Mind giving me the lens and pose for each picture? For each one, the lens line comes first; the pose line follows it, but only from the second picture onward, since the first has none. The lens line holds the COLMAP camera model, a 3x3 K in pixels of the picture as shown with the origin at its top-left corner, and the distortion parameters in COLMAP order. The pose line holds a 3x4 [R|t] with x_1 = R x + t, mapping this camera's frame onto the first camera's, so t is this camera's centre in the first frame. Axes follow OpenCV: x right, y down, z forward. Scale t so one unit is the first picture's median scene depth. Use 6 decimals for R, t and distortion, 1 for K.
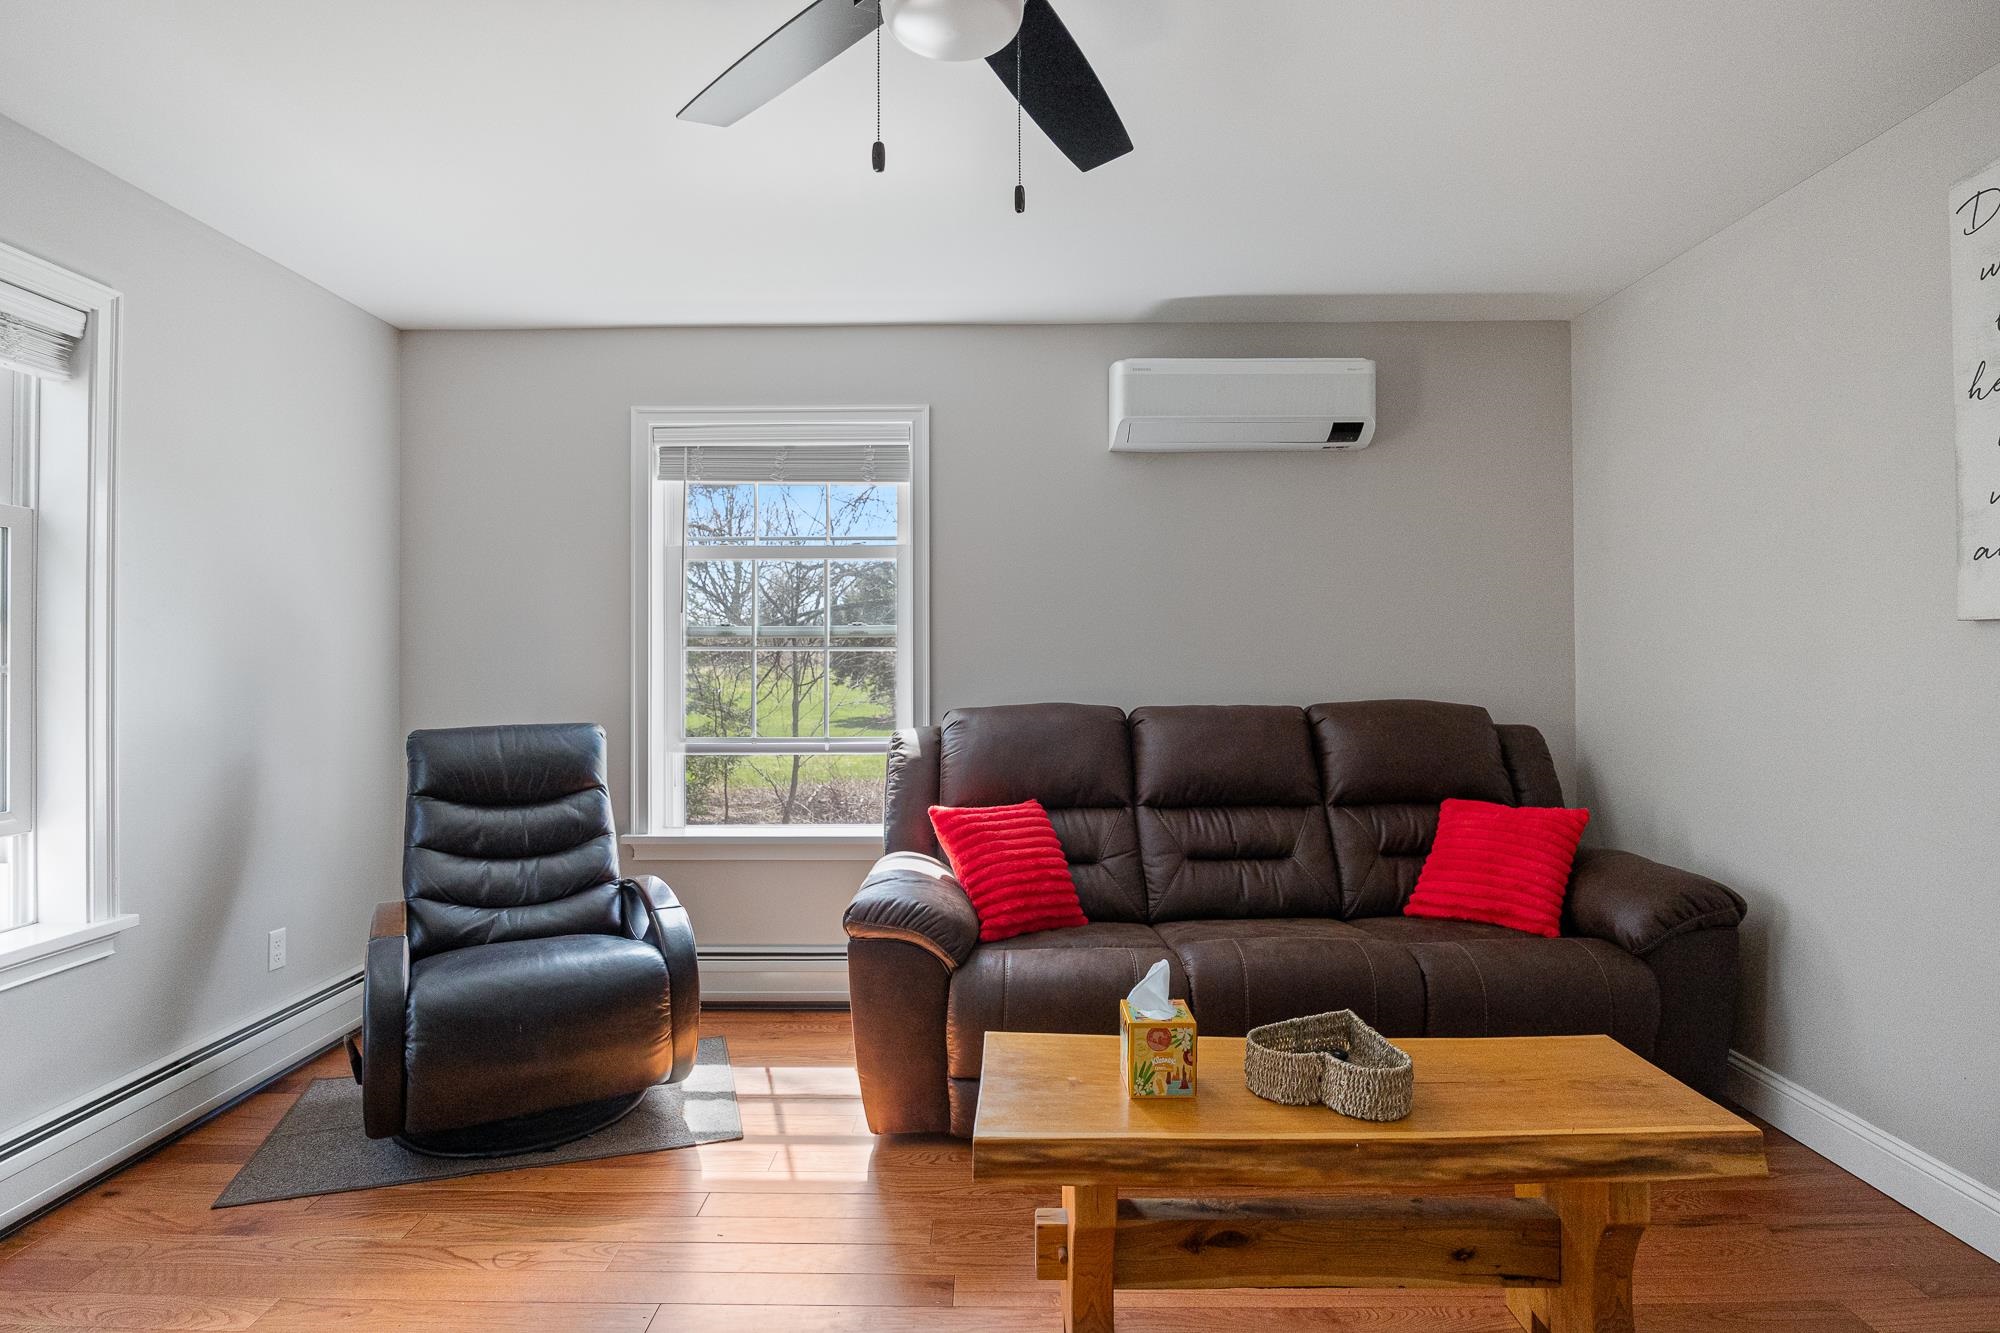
lens RADIAL K [[1027.7, 0, 1000.0], [0, 1027.7, 666.5], [0, 0, 1]] dist [-0.000884, -0.008732]
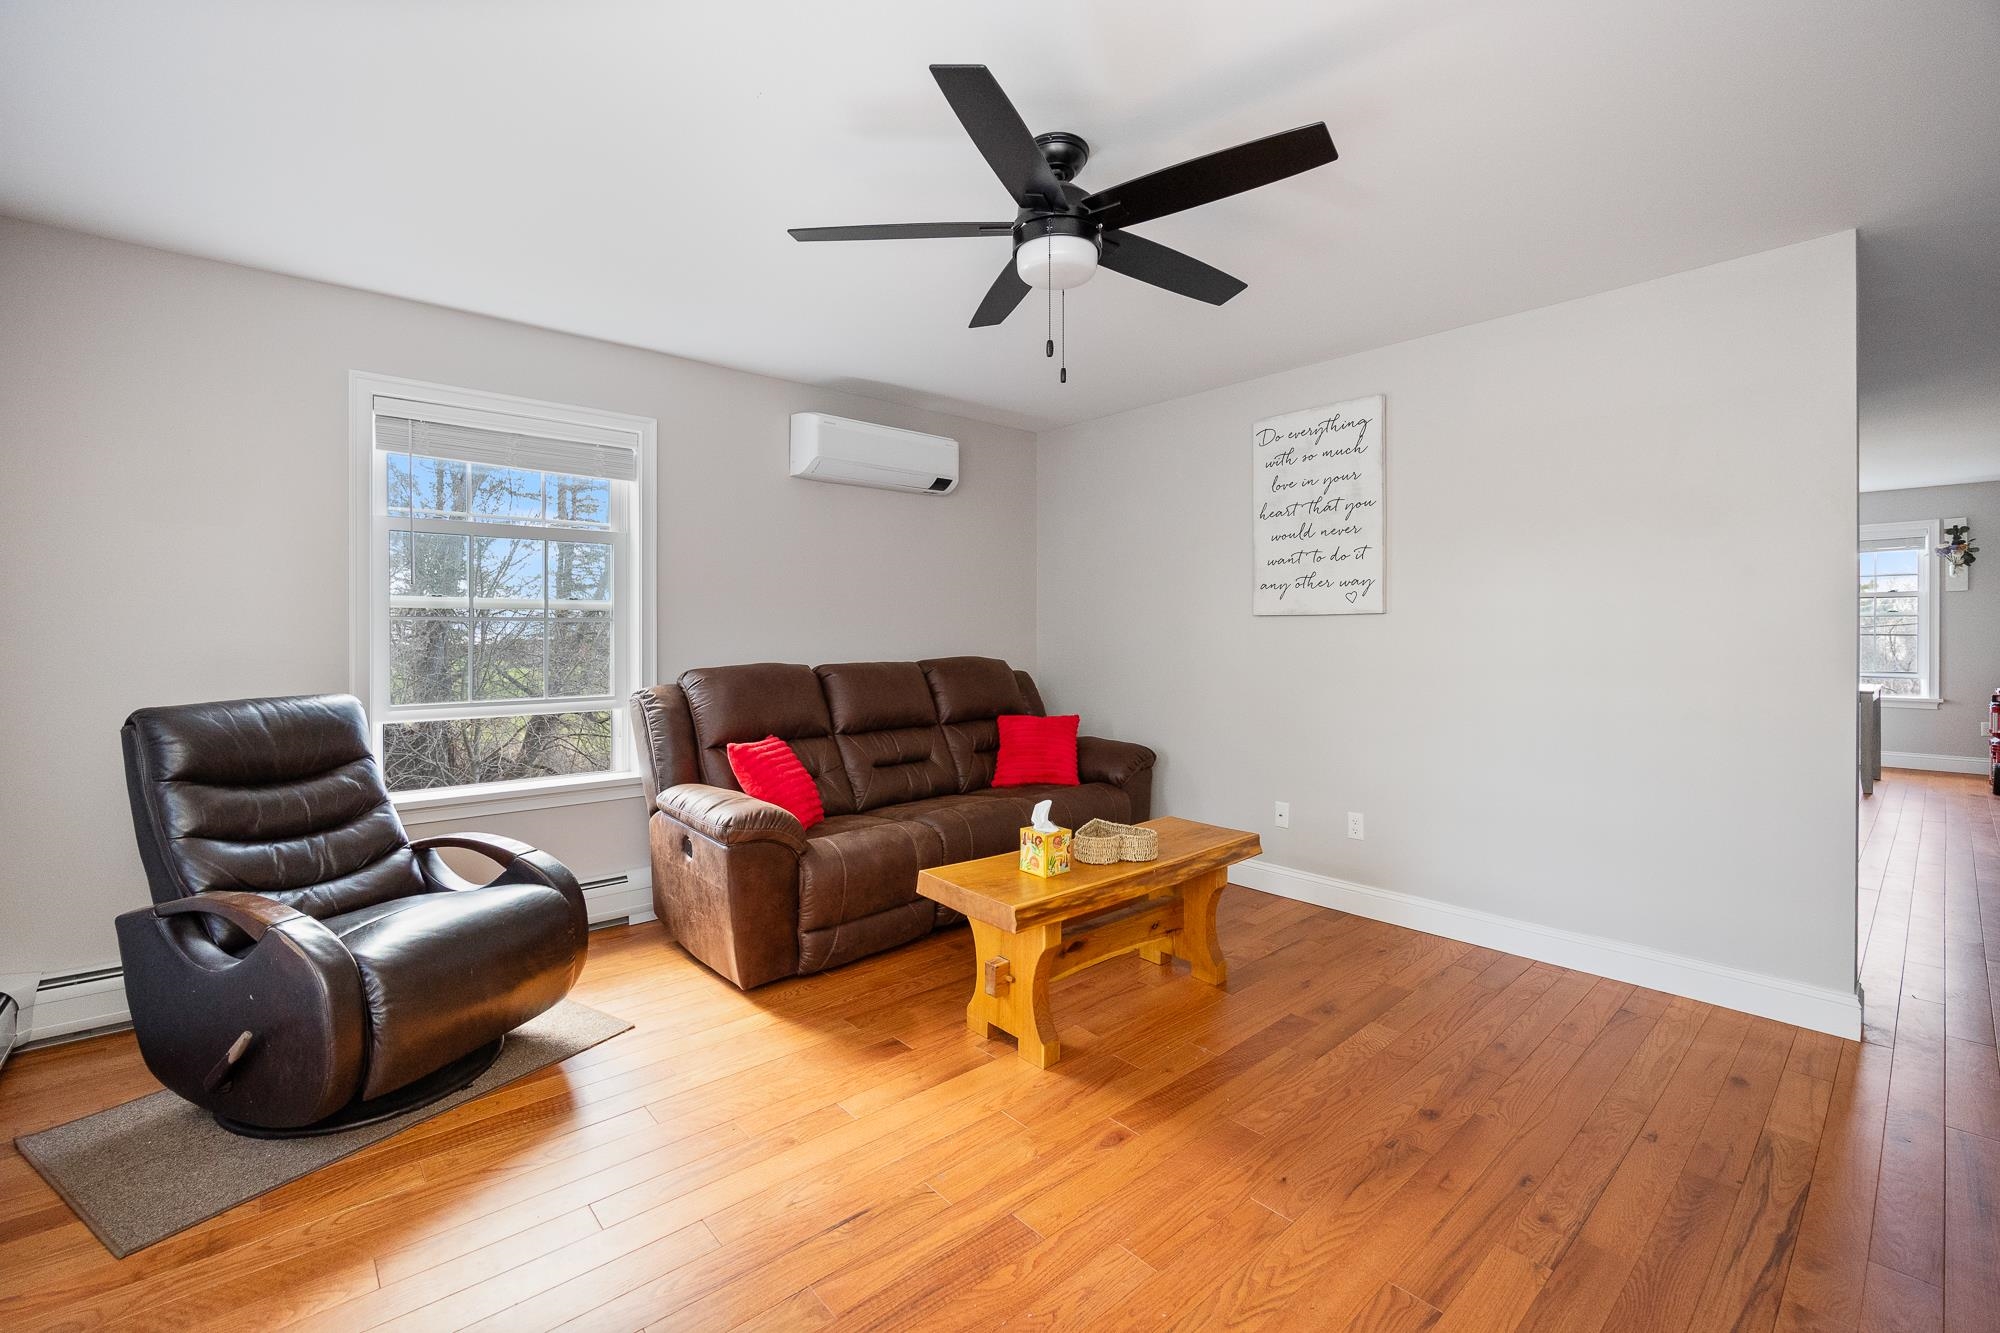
lens RADIAL K [[867.0, 0, 1000.0], [0, 867.0, 666.5], [0, 0, 1]] dist [-0.012004, 0.000248]
pose [[0.734934, -0.022126, 0.677777, -0.526463], [0.000648, 0.999490, 0.031926, 0.003349], [-0.678138, -0.023025, 0.734574, -0.022678]]
